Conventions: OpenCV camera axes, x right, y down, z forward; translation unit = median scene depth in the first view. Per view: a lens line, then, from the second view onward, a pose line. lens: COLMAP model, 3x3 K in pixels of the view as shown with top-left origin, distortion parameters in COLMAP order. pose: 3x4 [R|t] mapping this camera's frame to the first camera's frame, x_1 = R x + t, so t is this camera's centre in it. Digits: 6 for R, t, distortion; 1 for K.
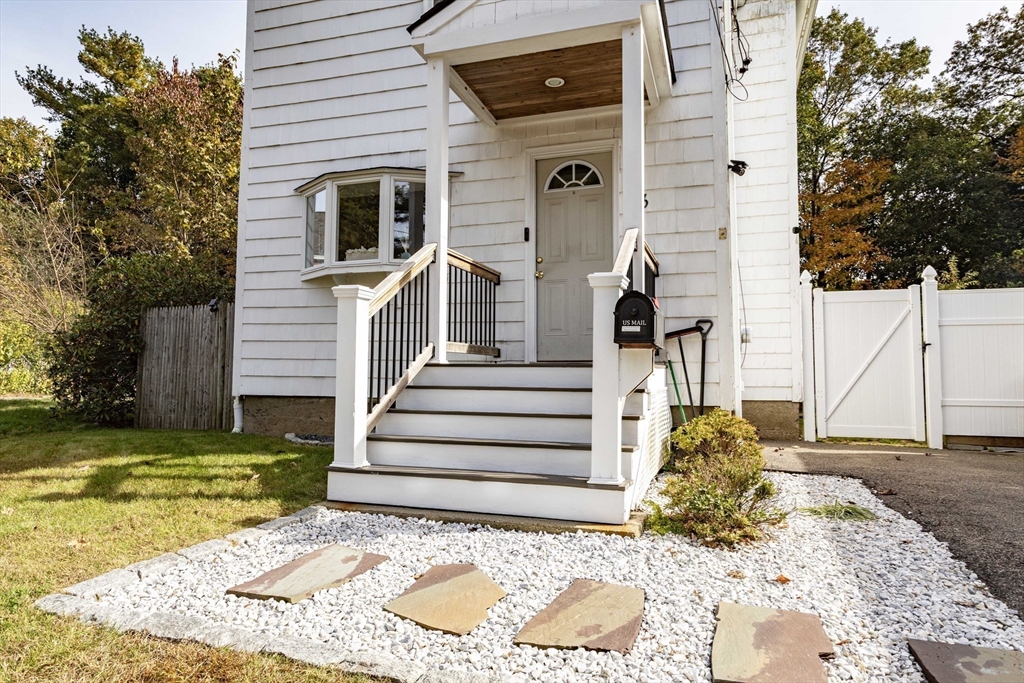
lens RADIAL K [[625.9, 0, 513.5], [0, 625.9, 339.2], [0, 0, 1]] dist [-0.003551, 0.004253]
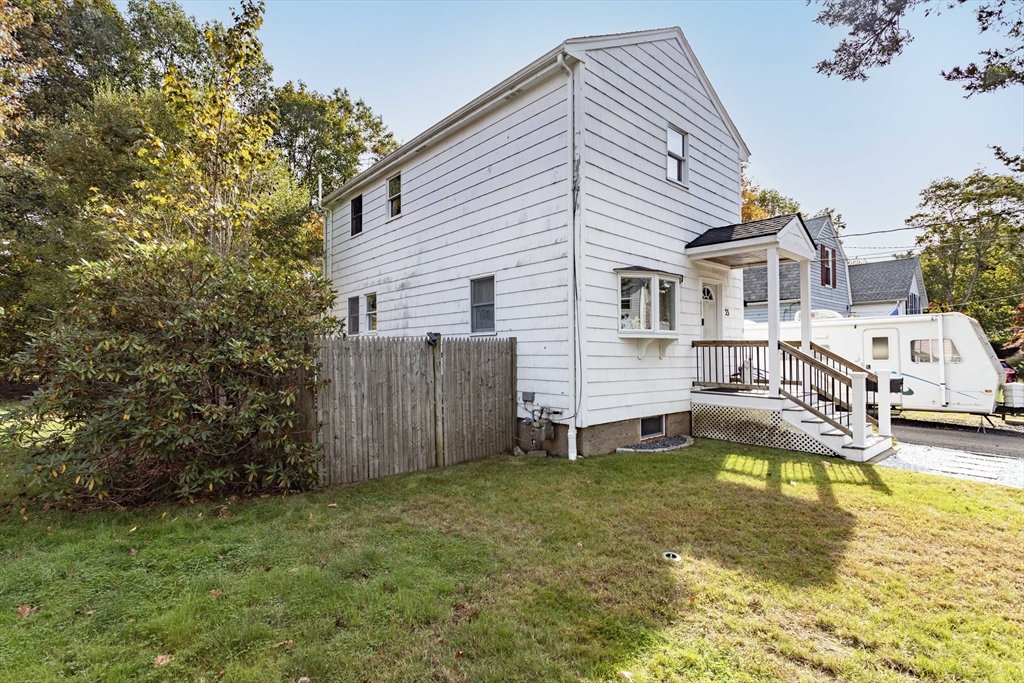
lens RADIAL K [[490.4, 0, 508.5], [0, 490.4, 346.1], [0, 0, 1]] dist [0.004844, 0.001263]
pose [[0.502621, 0.005979, 0.864486, -1.449361], [-0.048513, 0.998595, 0.021299, -0.088592], [-0.863145, -0.052644, 0.502205, 0.690416]]
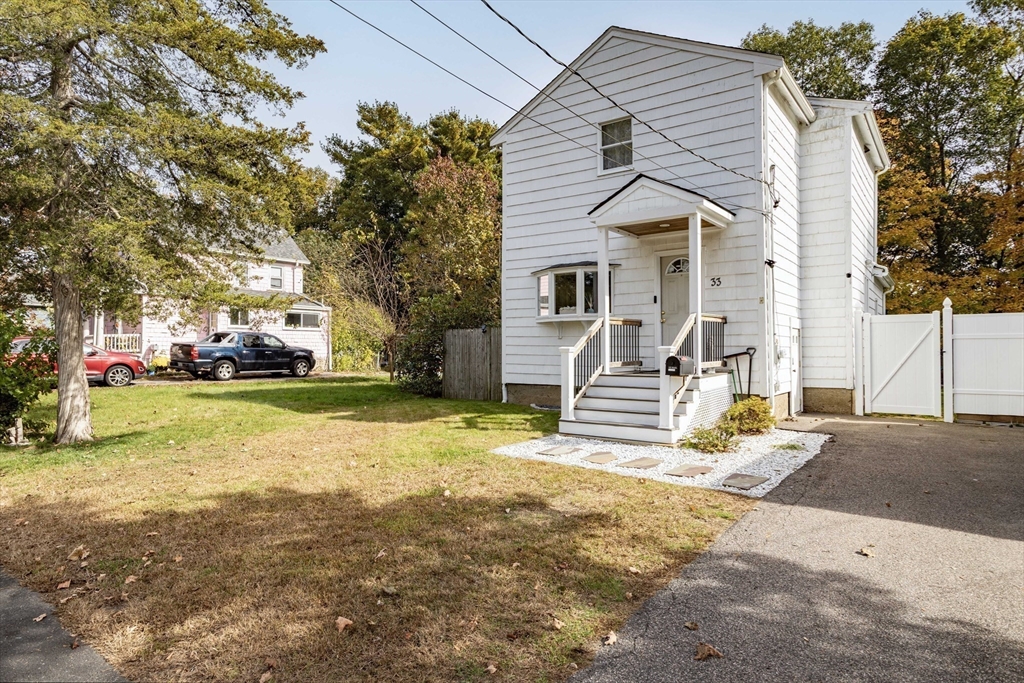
lens RADIAL K [[588.1, 0, 515.3], [0, 588.1, 341.6], [0, 0, 1]] dist [-0.006428, 0.005323]
pose [[0.949585, -0.013535, -0.313218, 0.155487], [0.029136, 0.998554, 0.045180, -0.121946], [0.312154, -0.052028, 0.948606, -0.708964]]
